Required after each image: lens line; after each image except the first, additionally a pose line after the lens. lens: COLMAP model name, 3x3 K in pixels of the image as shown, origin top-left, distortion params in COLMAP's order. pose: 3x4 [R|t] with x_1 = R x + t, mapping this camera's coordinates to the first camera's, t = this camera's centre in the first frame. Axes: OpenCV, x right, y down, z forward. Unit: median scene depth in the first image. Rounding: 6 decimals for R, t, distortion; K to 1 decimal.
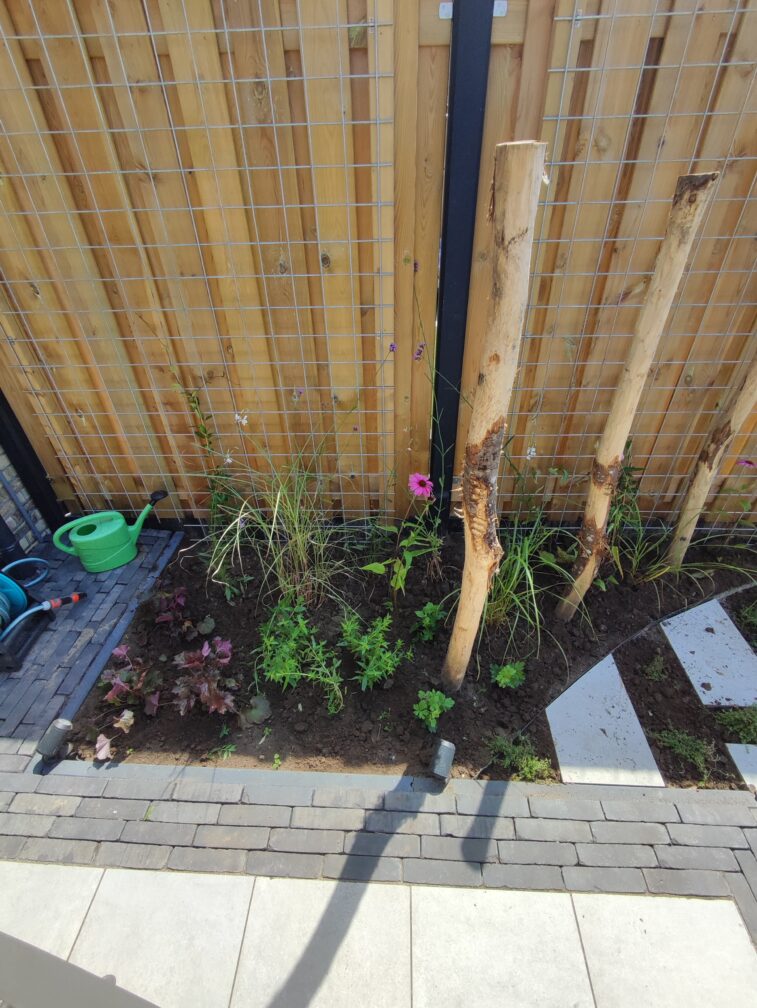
lens RADIAL K [[459.8, 0, 380.0], [0, 459.8, 498.5], [0, 0, 1]] dist [-0.011893, 0.004995]
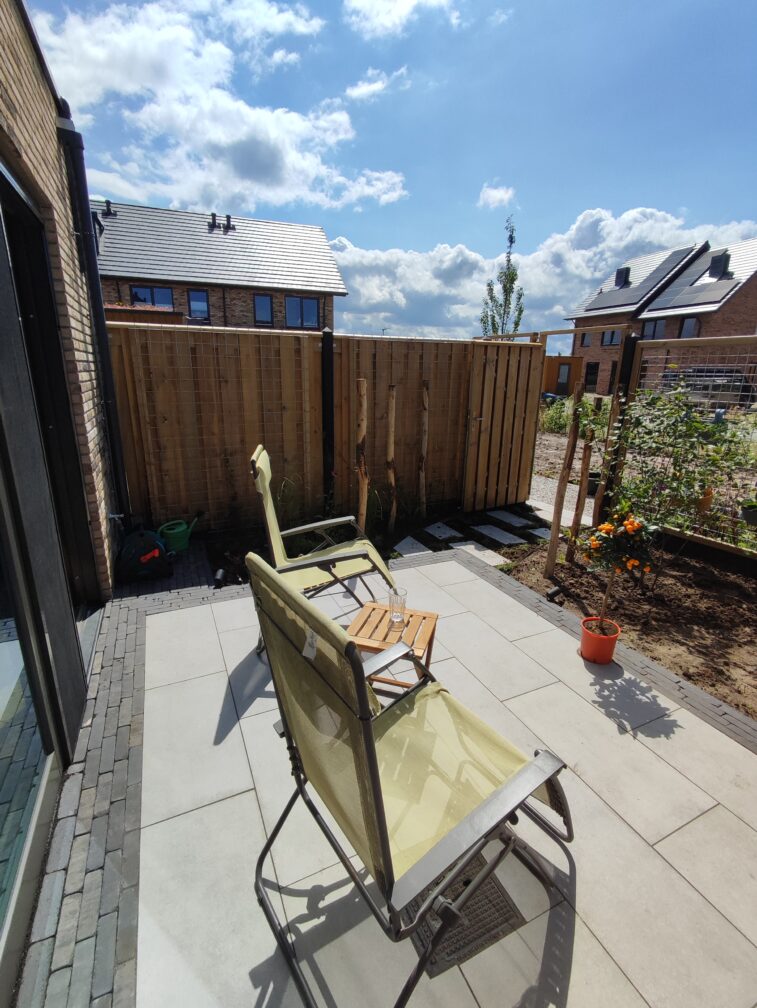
lens RADIAL K [[459.8, 0, 380.0], [0, 459.8, 498.5], [0, 0, 1]] dist [-0.011893, 0.004995]
pose [[0.886348, -0.089064, 0.454372, -0.998688], [0.244951, 0.922953, -0.296913, 1.047083], [-0.392920, 0.374467, 0.839874, -1.493261]]
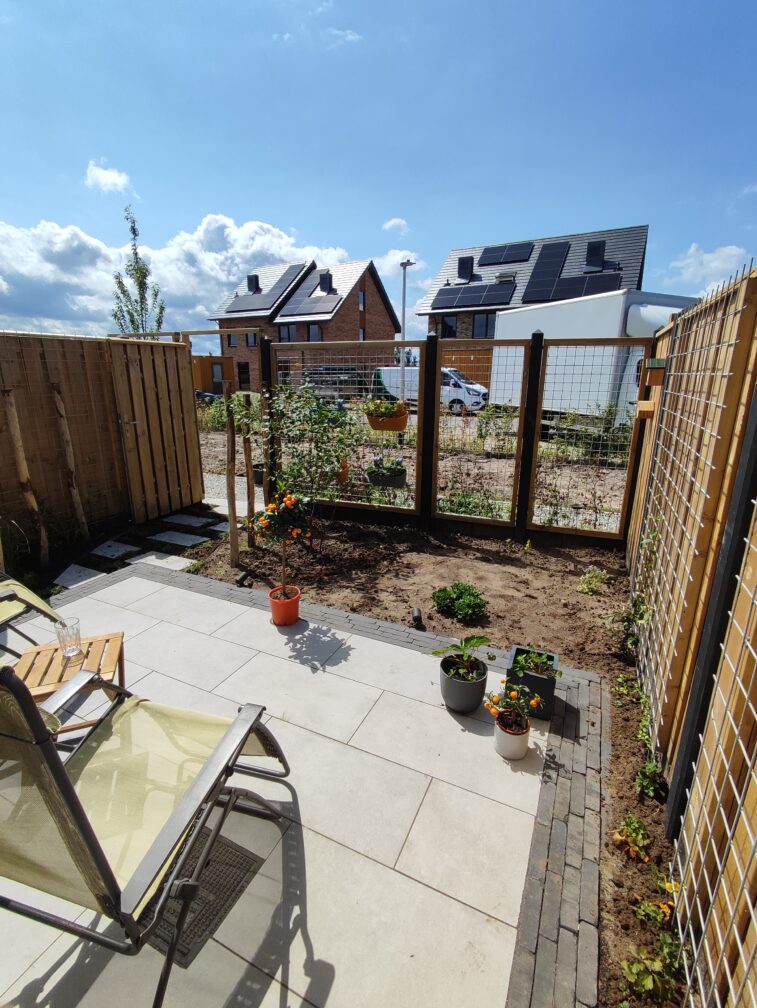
lens RADIAL K [[459.8, 0, 380.0], [0, 459.8, 498.5], [0, 0, 1]] dist [-0.011893, 0.004995]
pose [[0.386683, -0.218276, 0.896009, -1.045383], [0.535751, 0.843987, -0.025607, 1.112127], [-0.750631, 0.489940, 0.443297, -1.577238]]
